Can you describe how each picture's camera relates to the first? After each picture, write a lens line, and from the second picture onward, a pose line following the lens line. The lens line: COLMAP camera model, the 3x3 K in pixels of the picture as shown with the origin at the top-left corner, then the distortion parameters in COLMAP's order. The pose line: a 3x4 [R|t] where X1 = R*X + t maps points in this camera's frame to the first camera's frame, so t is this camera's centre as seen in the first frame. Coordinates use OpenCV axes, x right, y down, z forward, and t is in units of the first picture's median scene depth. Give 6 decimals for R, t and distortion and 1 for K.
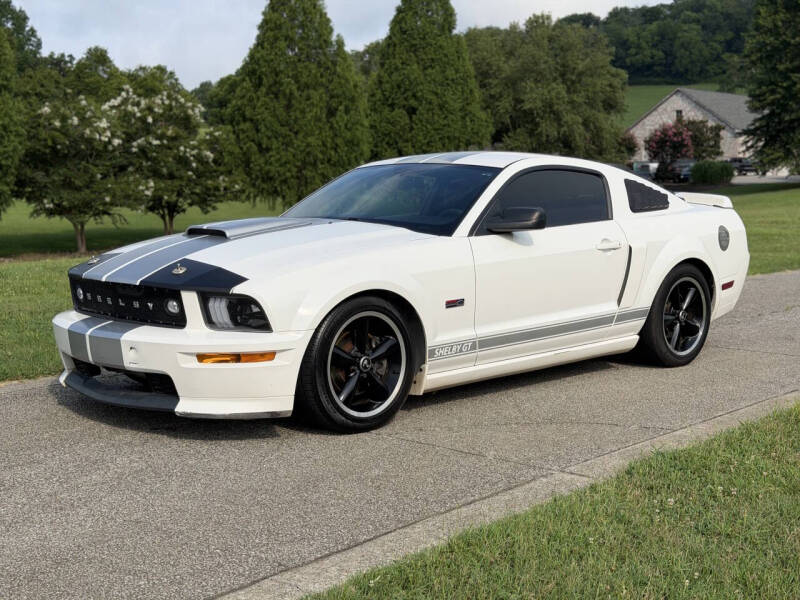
lens RADIAL K [[1104.3, 0, 403.4], [0, 1104.3, 302.5], [0, 0, 1]] dist [0.175701, -0.387986]
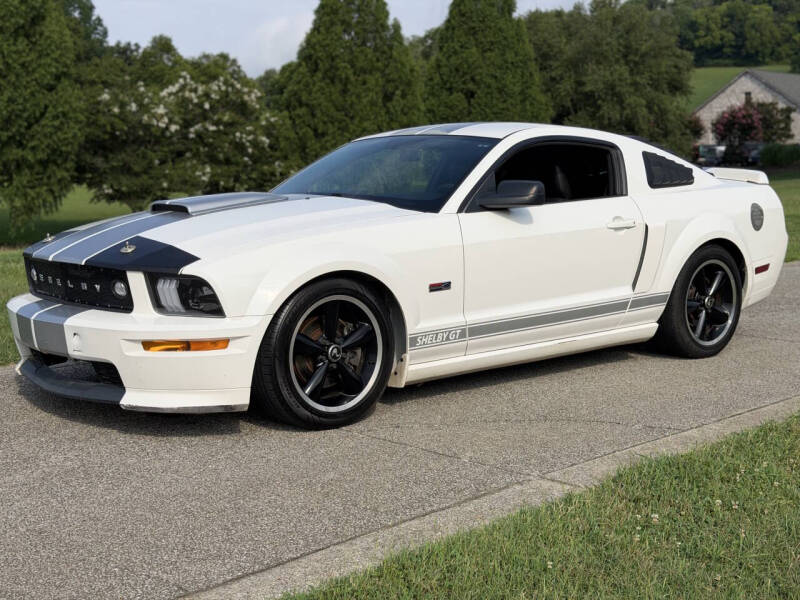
lens RADIAL K [[1105.0, 0, 396.8], [0, 1105.0, 289.3], [0, 0, 1]] dist [0.201990, -0.534694]
pose [[0.998037, 0.003346, -0.062541, 0.006449], [-0.003302, 0.999994, 0.000801, 0.000225], [0.062543, -0.000593, 0.998042, 0.008868]]
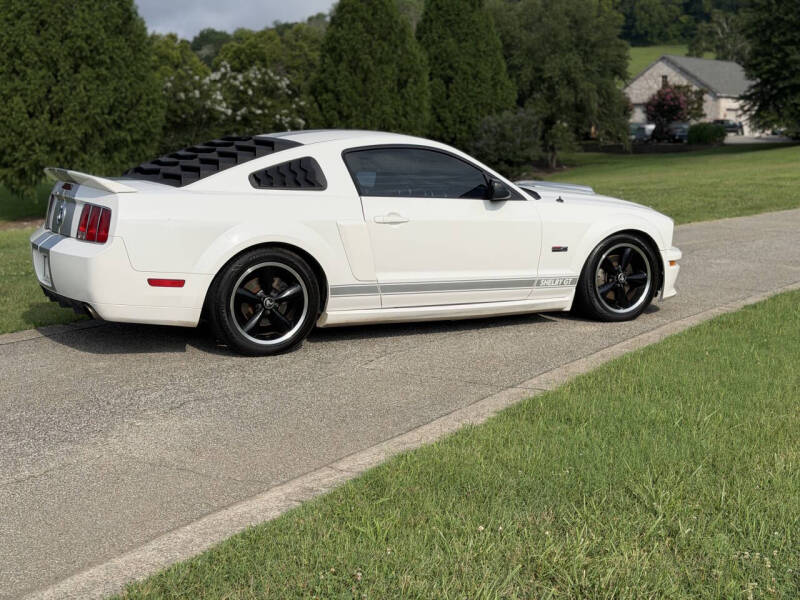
lens RADIAL K [[1104.3, 0, 403.4], [0, 1104.3, 302.5], [0, 0, 1]] dist [0.175701, -0.387986]
pose [[0.999028, -0.012215, 0.042345, -0.115225], [0.010769, 0.999357, 0.034207, 0.016679], [-0.042736, -0.033717, 0.998517, -0.164621]]
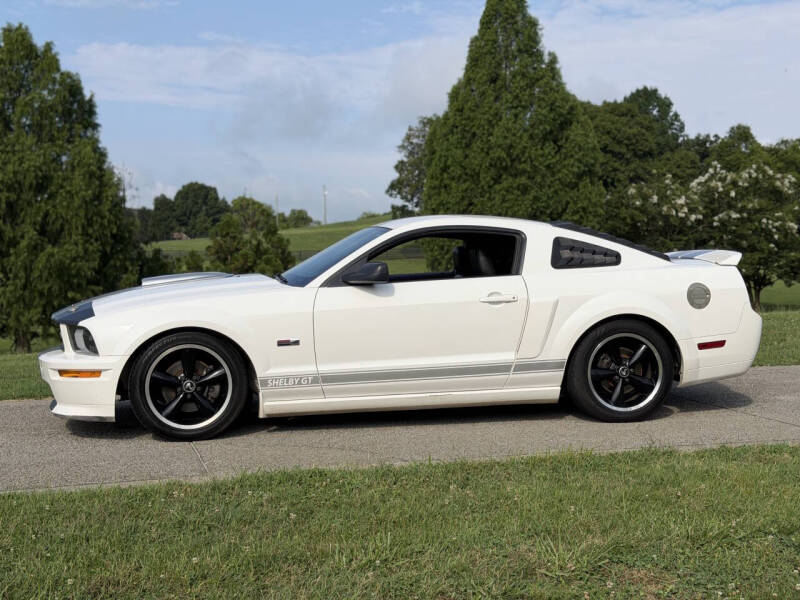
lens RADIAL K [[1104.3, 0, 403.4], [0, 1104.3, 302.5], [0, 0, 1]] dist [0.175701, -0.387986]
pose [[0.835065, 0.007529, -0.550100, 0.076606], [-0.044787, 0.997518, -0.054335, 0.001613], [0.548326, 0.070010, 0.833329, 0.006734]]
